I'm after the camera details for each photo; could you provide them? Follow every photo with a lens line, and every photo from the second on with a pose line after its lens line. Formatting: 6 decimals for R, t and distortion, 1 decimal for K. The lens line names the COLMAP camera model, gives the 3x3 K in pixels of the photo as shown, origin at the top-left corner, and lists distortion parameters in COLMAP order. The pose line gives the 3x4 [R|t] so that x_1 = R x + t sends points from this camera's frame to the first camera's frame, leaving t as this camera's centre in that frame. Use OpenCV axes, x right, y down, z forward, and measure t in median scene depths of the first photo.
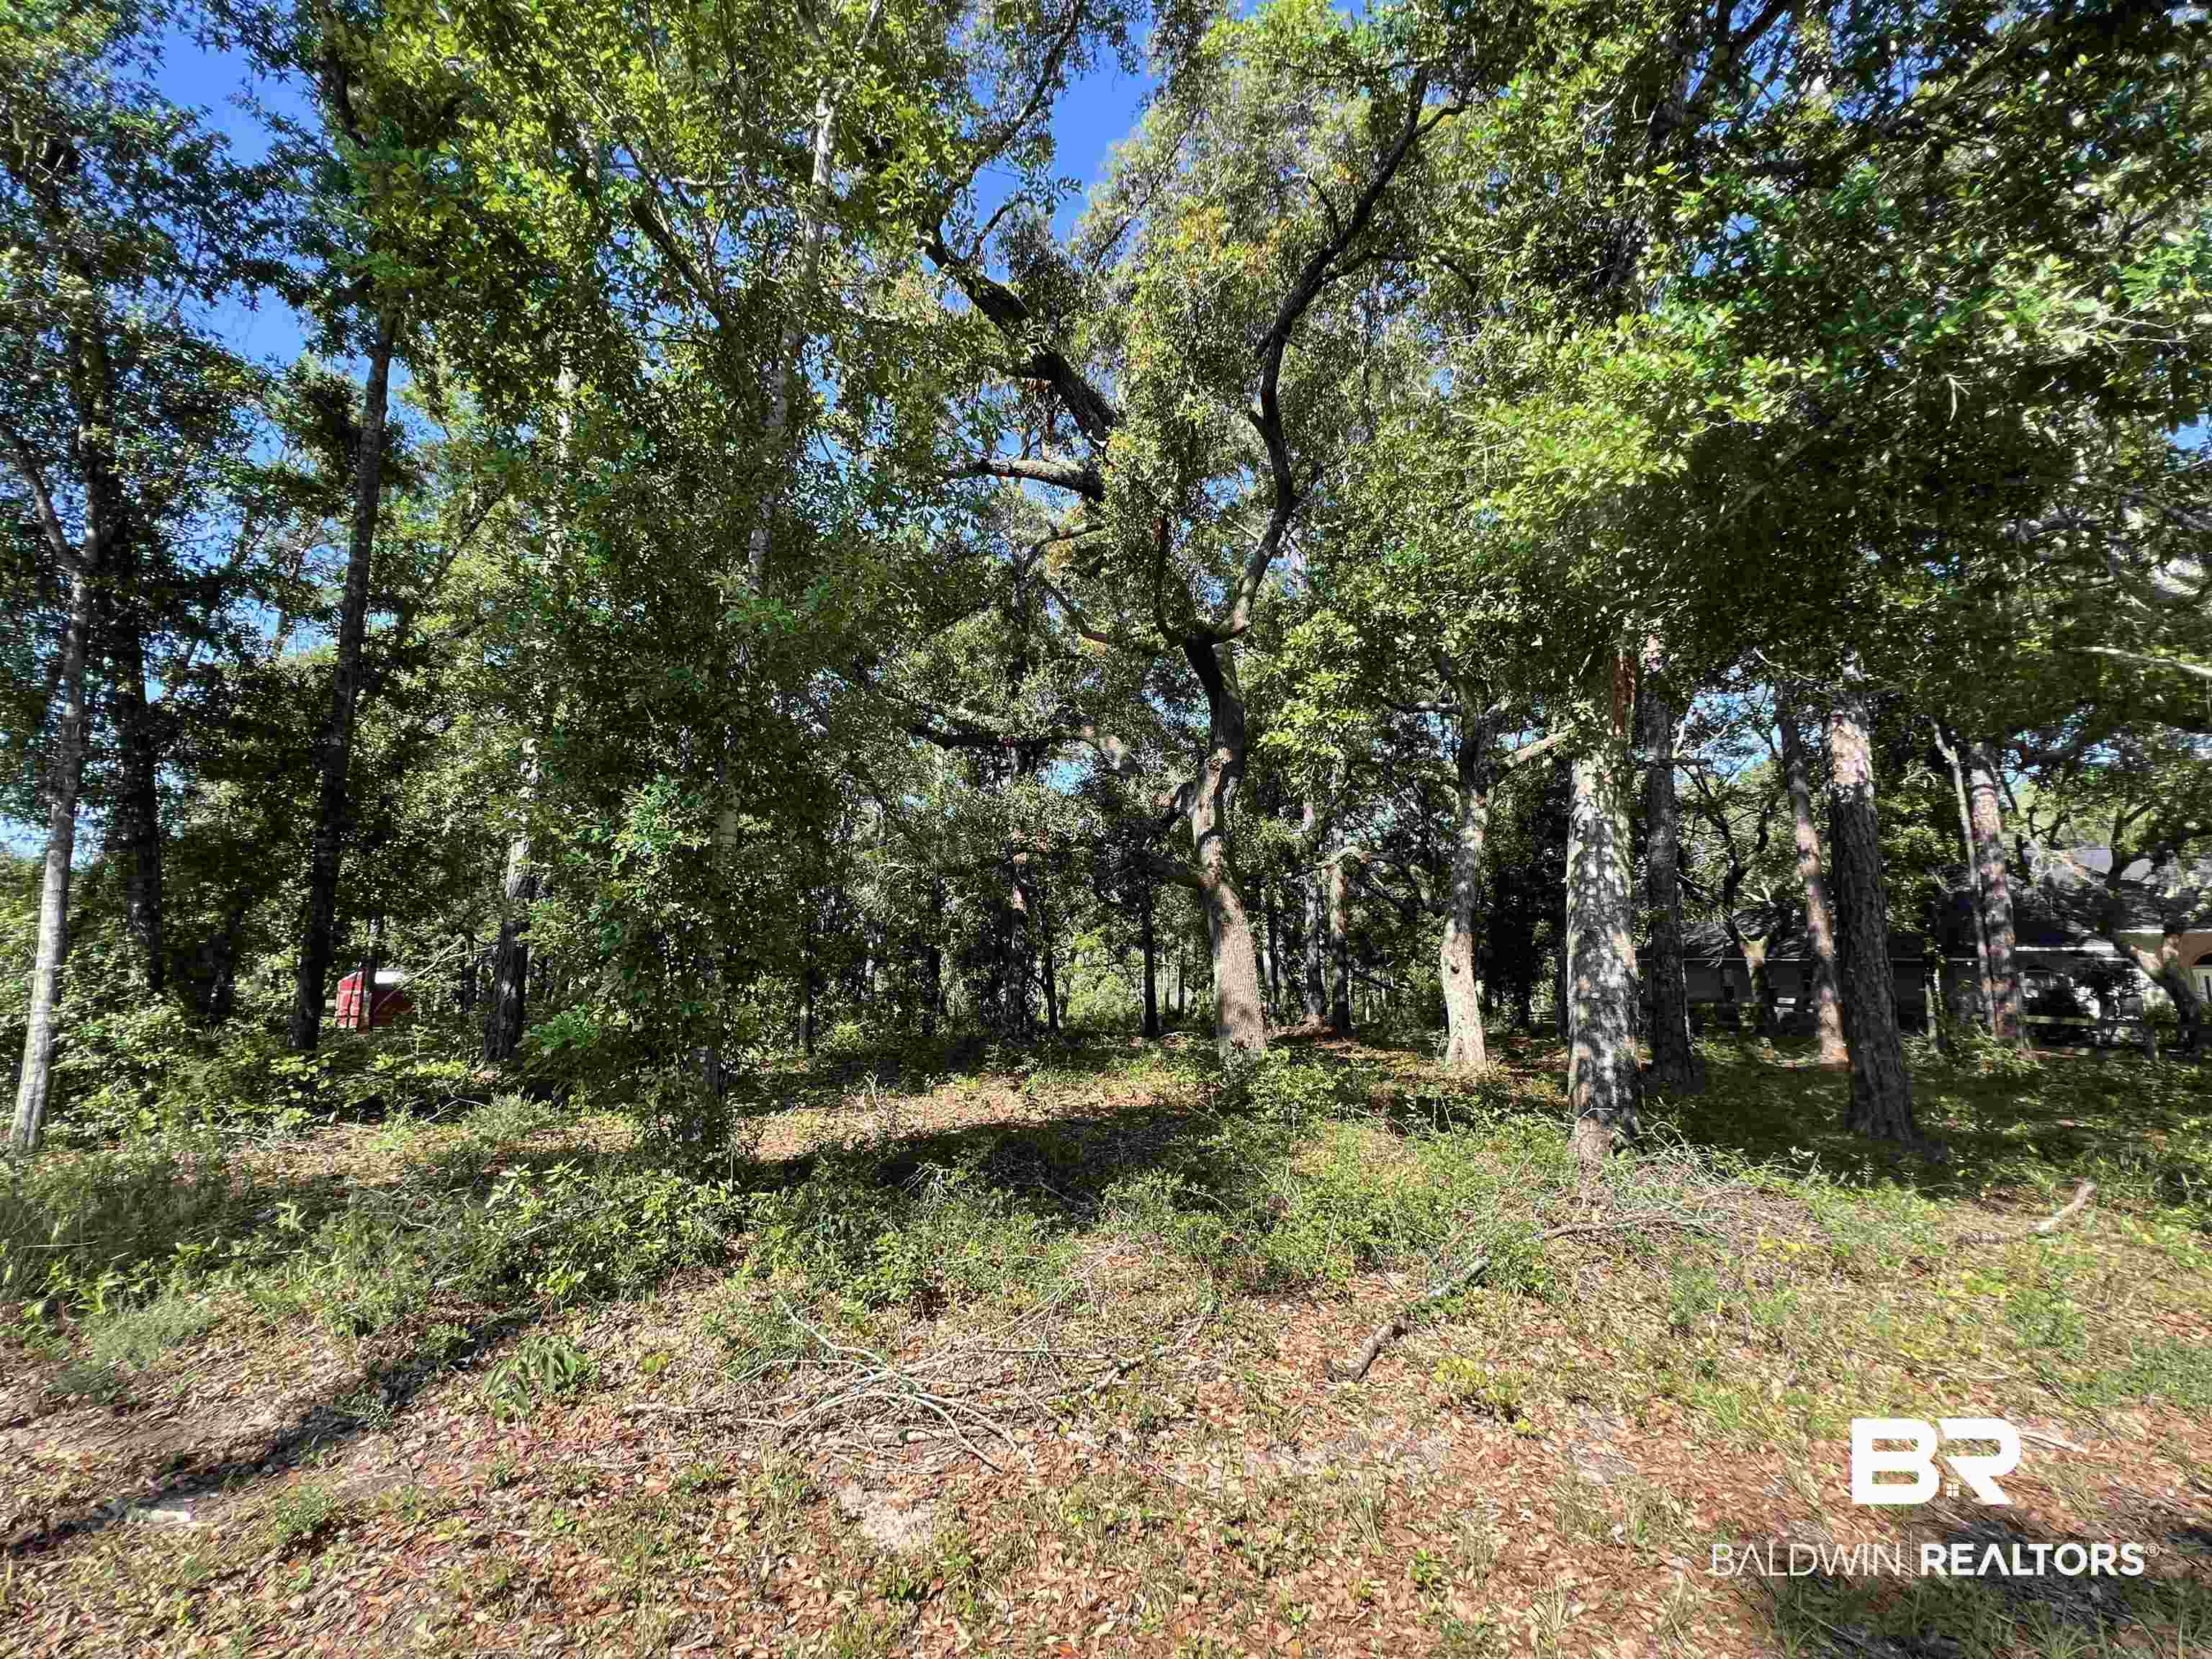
lens RADIAL K [[951.2, 0, 1076.8], [0, 951.2, 831.5], [0, 0, 1]] dist [0.030903, 0.000199]
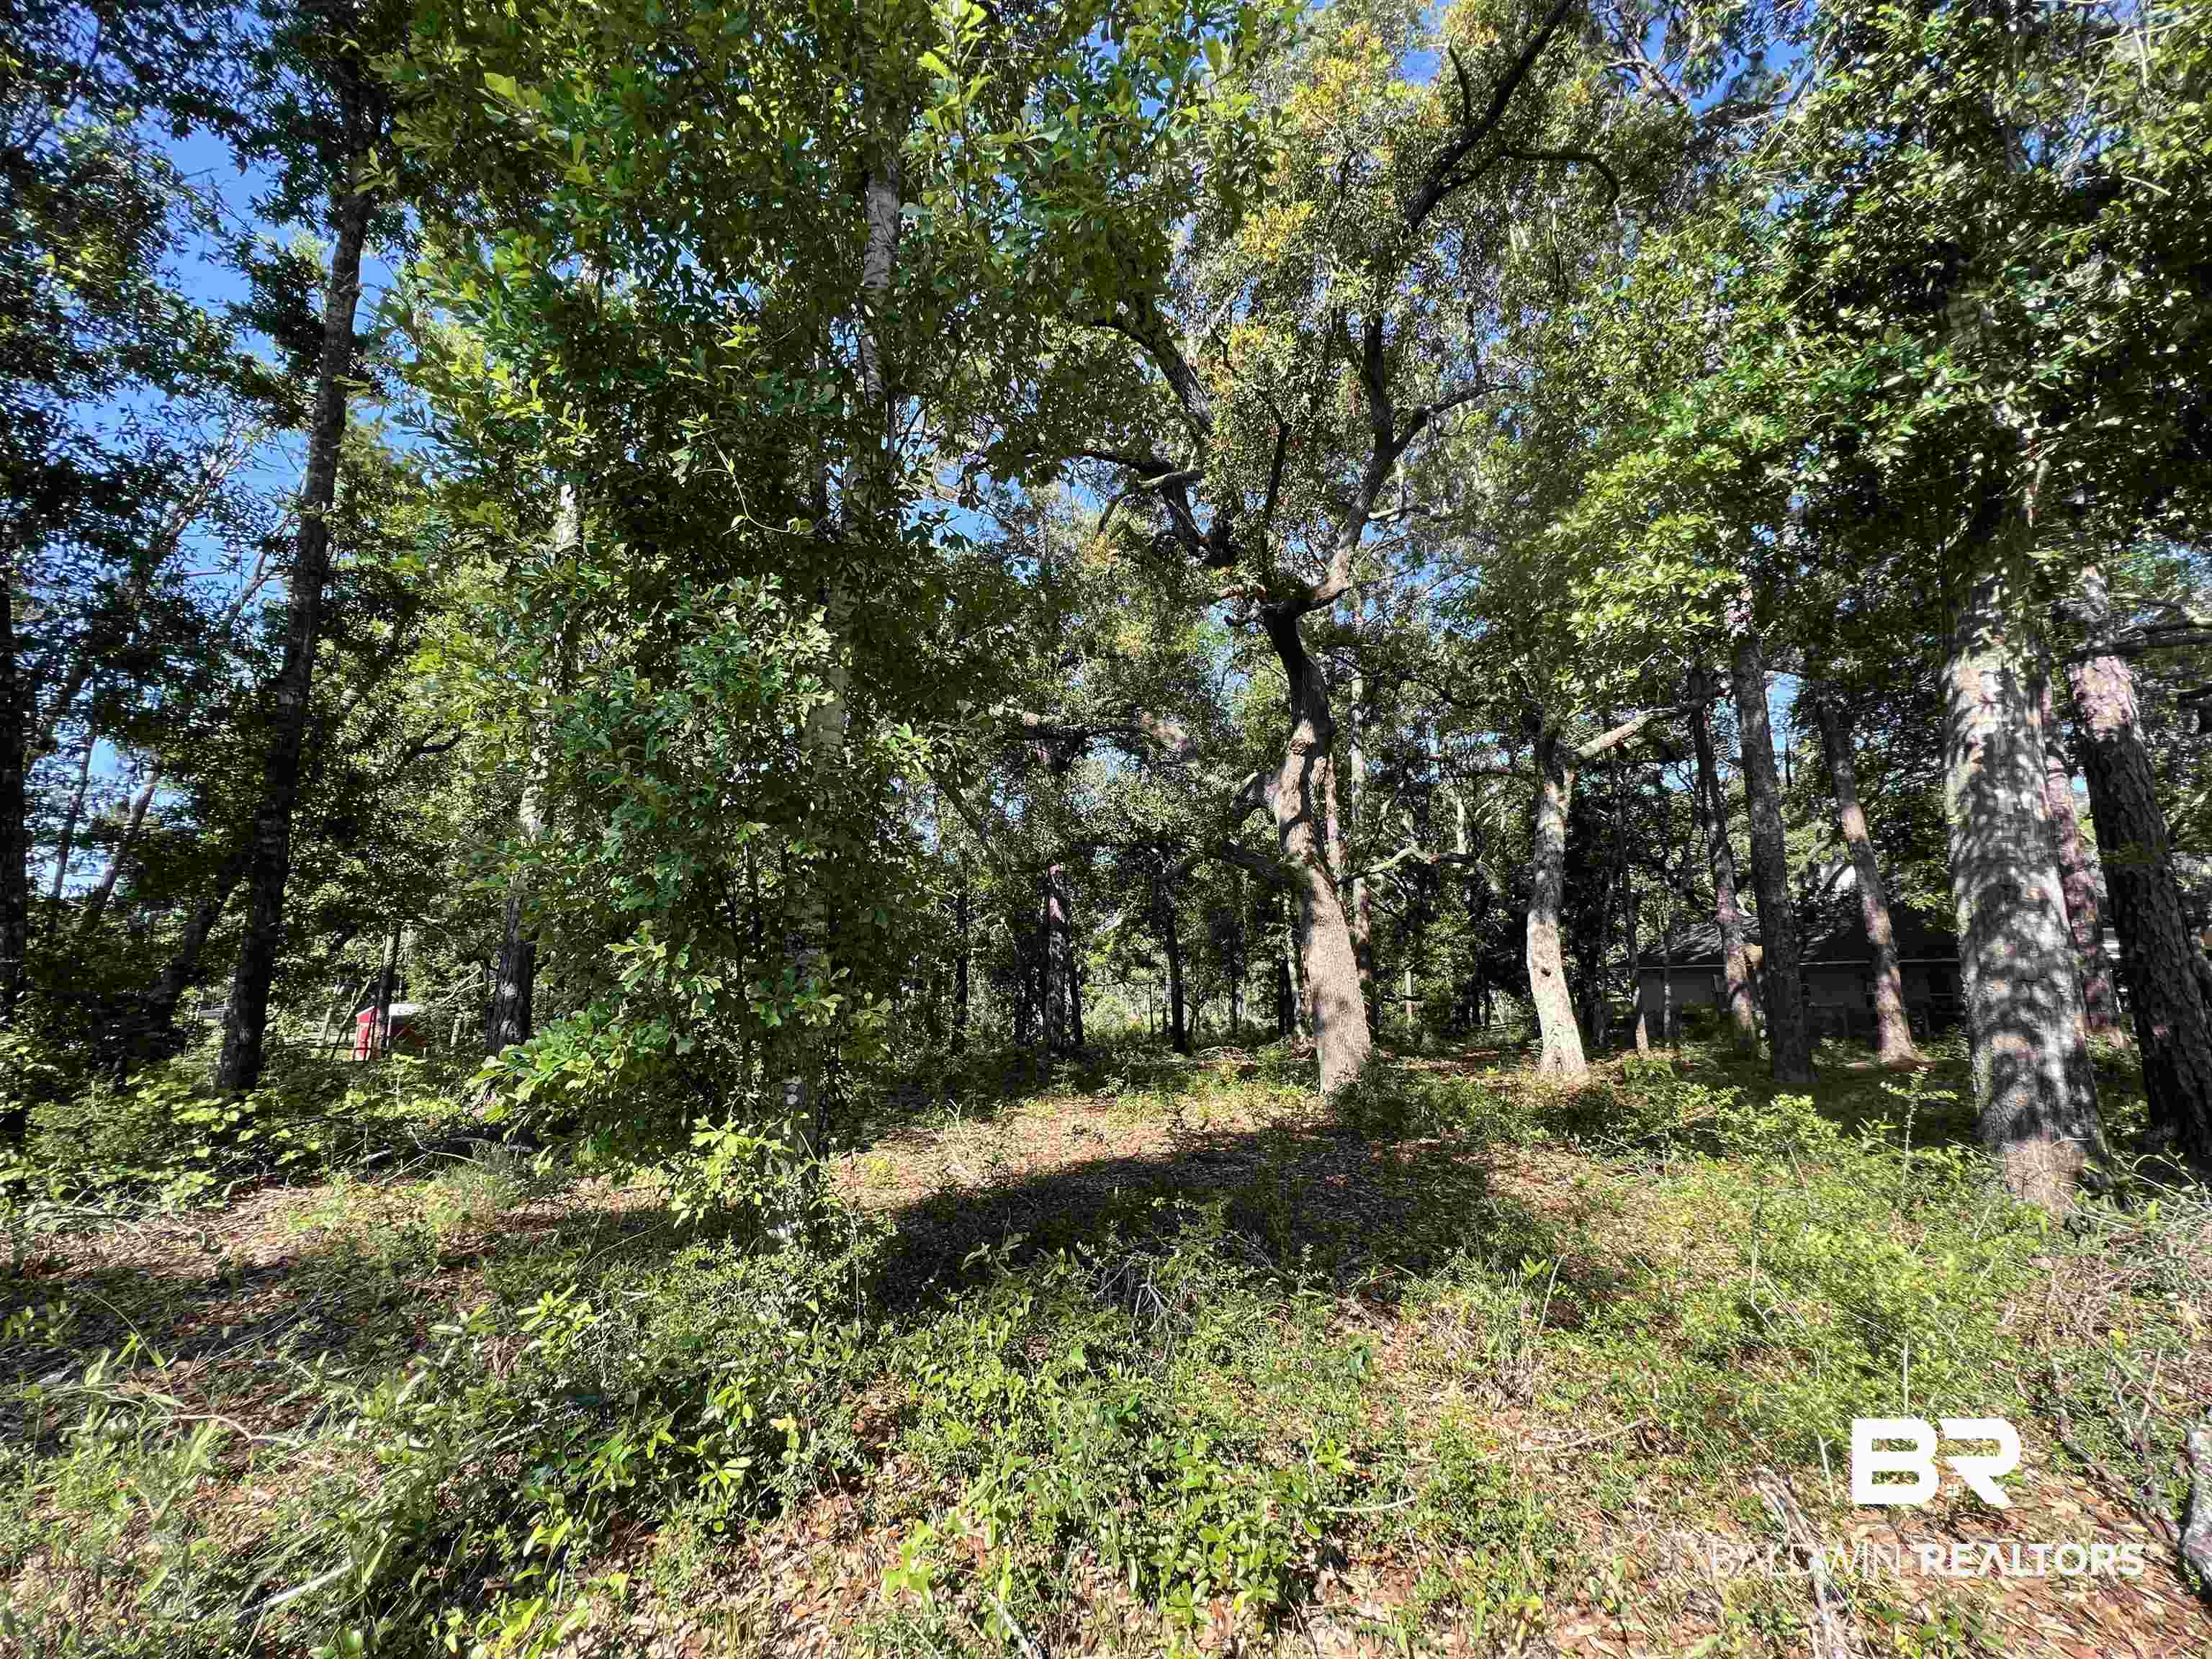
lens RADIAL K [[895.4, 0, 1100.5], [0, 895.4, 826.6], [0, 0, 1]] dist [-0.004955, 0.001954]
pose [[0.999172, -0.022404, 0.033959, -0.122805], [0.023556, 0.999147, -0.033923, 0.054458], [-0.033170, 0.034695, 0.998847, 0.249952]]
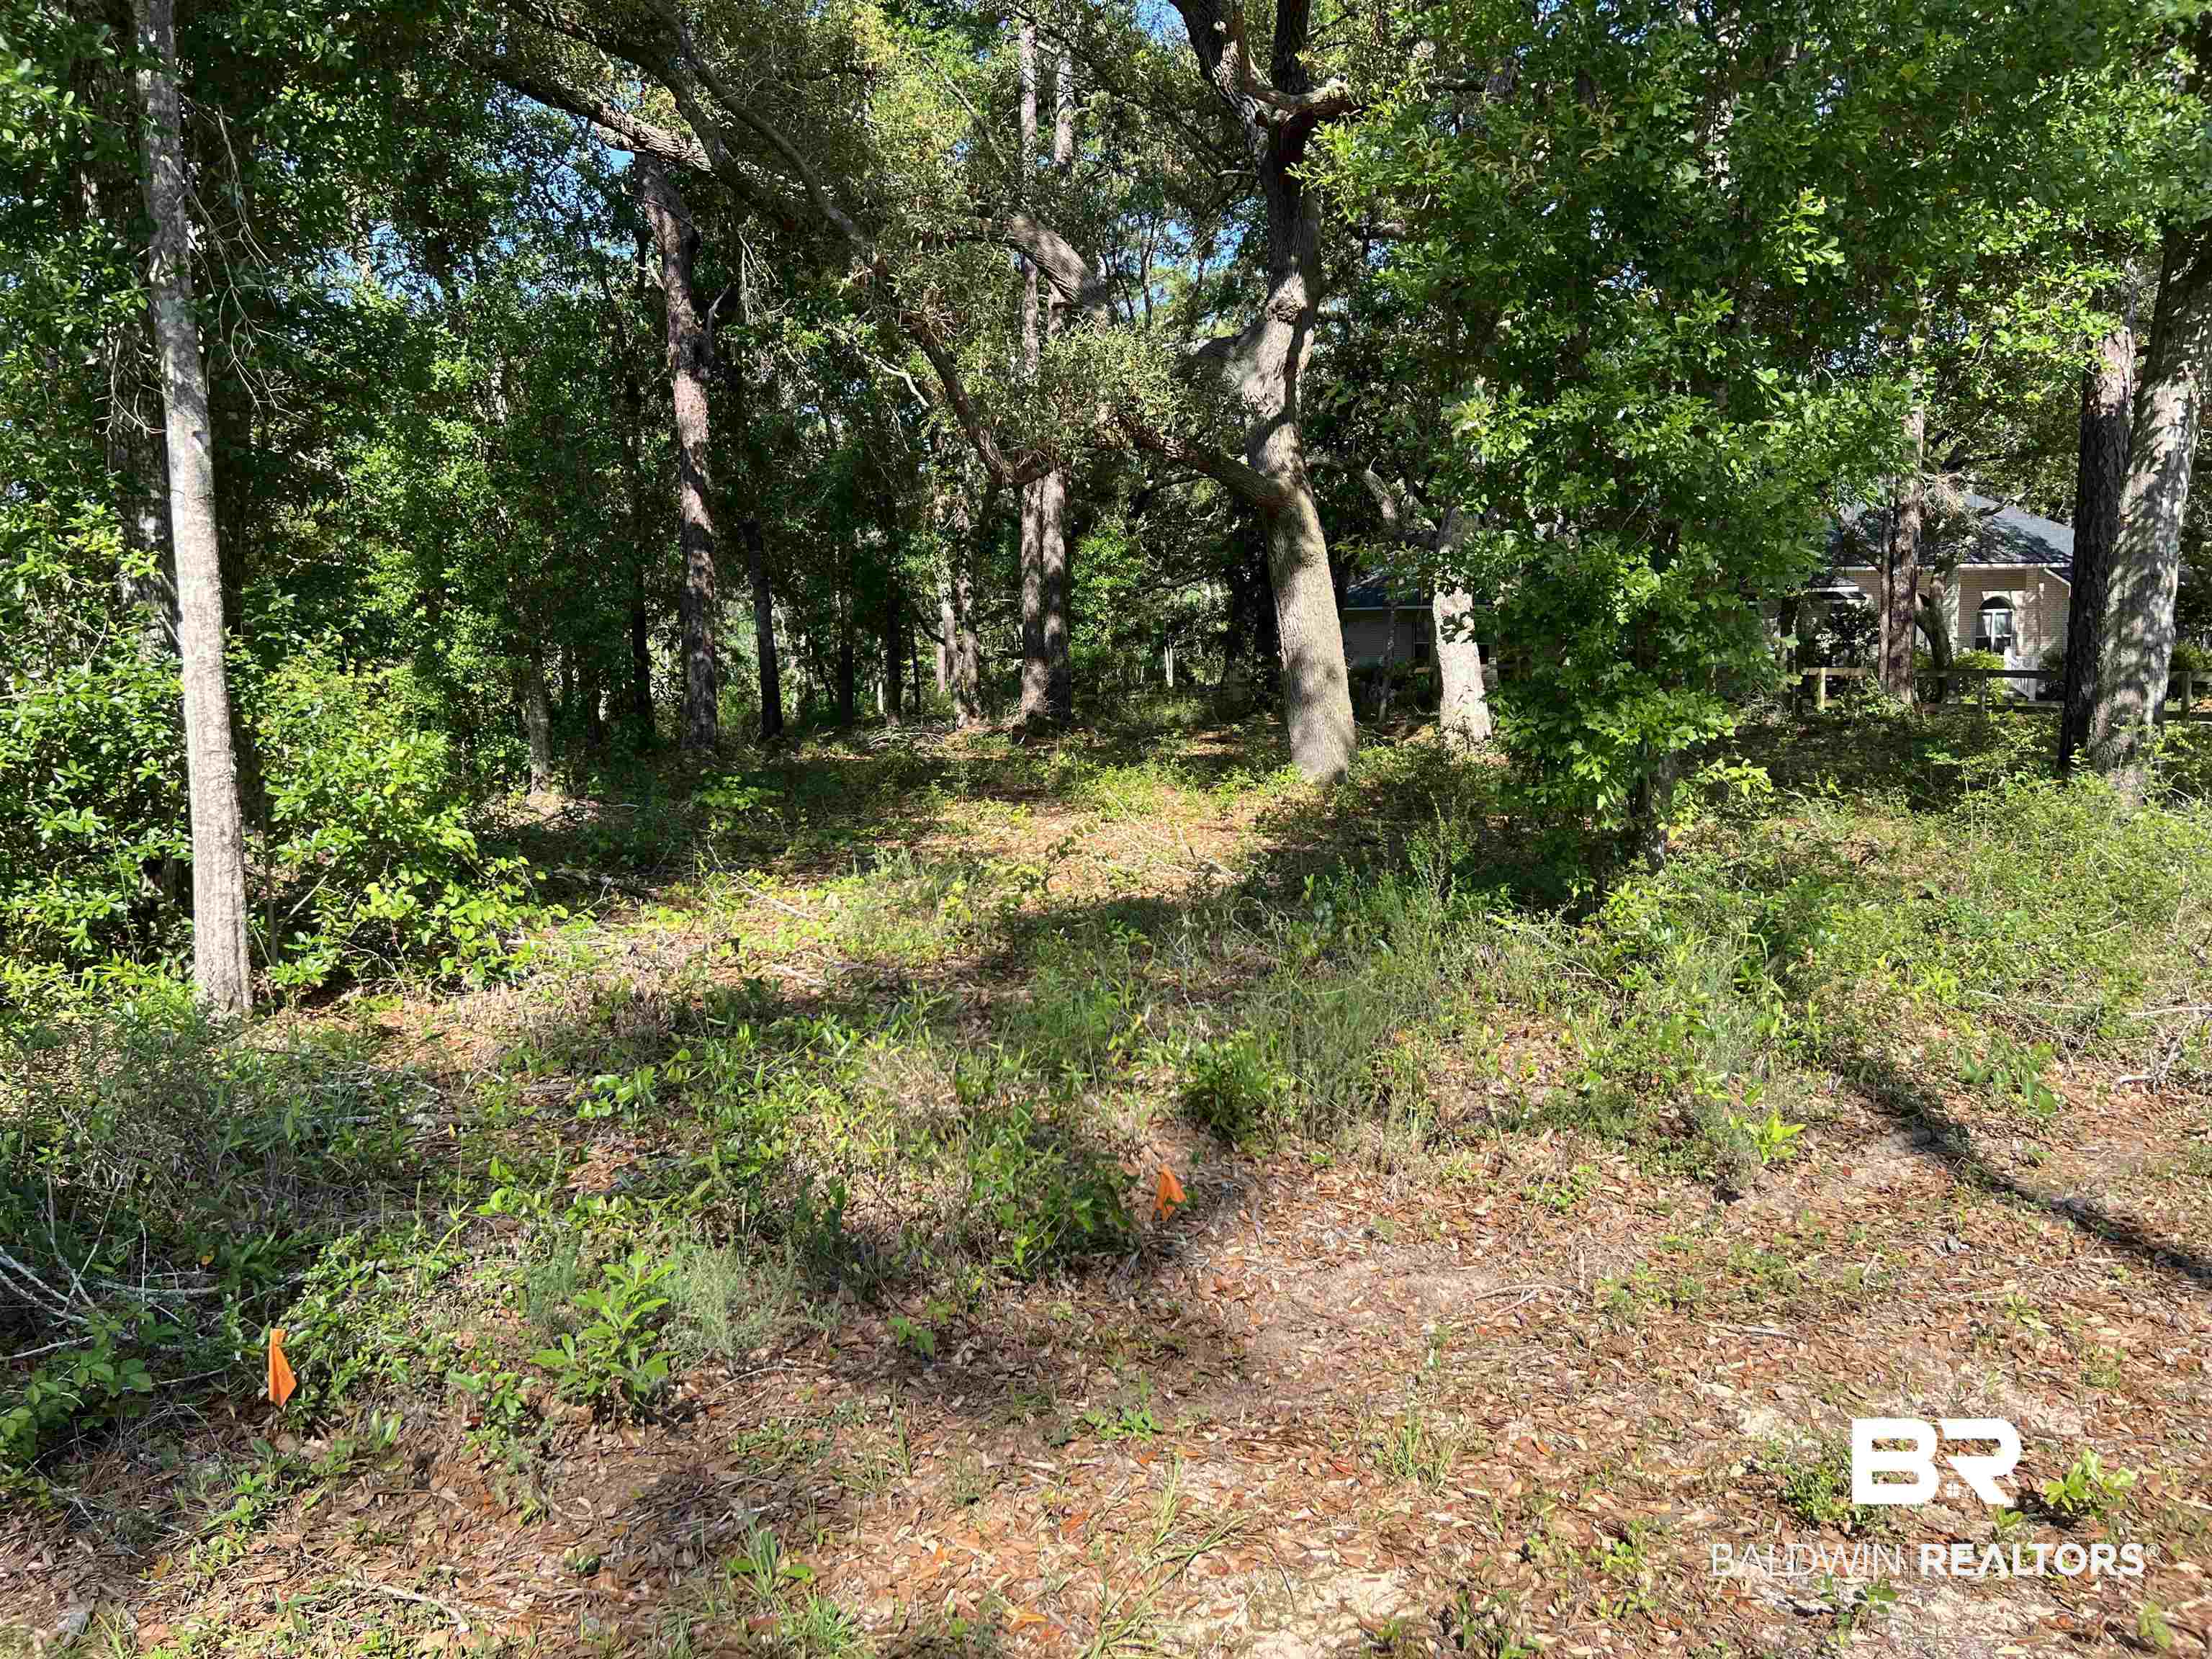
lens RADIAL K [[1664.3, 0, 1106.0], [0, 1664.3, 829.5], [0, 0, 1]] dist [-0.004547, -0.003904]
pose [[0.873764, -0.087651, 0.478387, -0.871048], [-0.041380, 0.966661, 0.252695, -0.014570], [-0.484587, -0.240591, 0.841006, 0.047226]]
